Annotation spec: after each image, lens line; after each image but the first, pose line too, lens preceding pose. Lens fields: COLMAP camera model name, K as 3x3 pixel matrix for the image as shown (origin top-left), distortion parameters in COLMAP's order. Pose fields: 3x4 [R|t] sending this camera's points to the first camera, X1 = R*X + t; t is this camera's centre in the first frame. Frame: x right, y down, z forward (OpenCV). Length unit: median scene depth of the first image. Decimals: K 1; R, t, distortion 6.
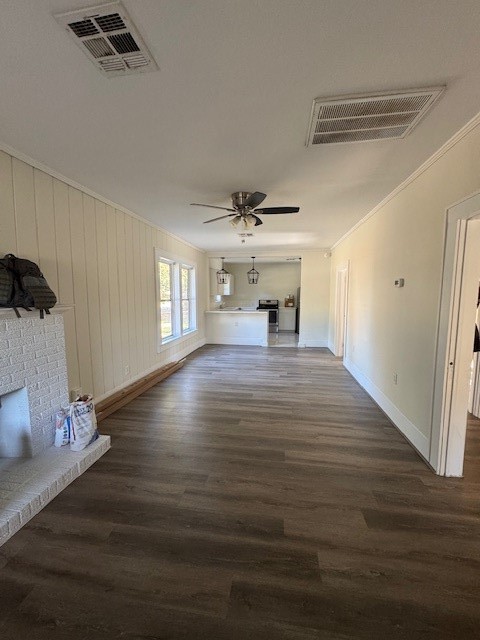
lens RADIAL K [[256.9, 0, 239.3], [0, 256.9, 320.9], [0, 0, 1]] dist [-0.000938, 0.000472]
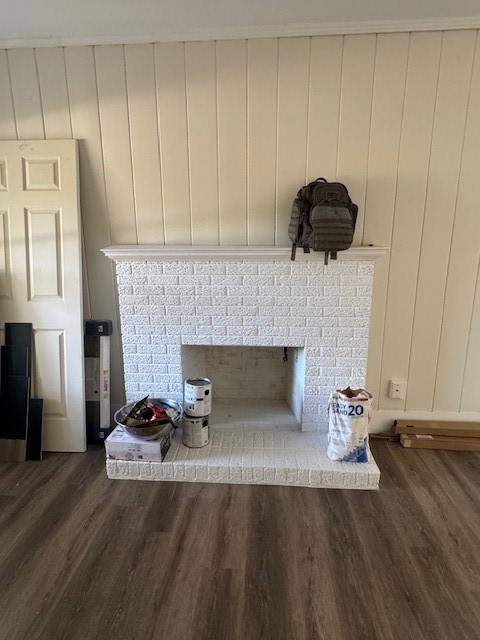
lens RADIAL K [[380.4, 0, 240.1], [0, 380.4, 317.8], [0, 0, 1]] dist [0.002440, 0.000364]
pose [[0.088410, 0.217848, -0.971970, 0.273600], [-0.096208, 0.973097, 0.209349, -0.060643], [0.991427, 0.075003, 0.106990, 0.608645]]
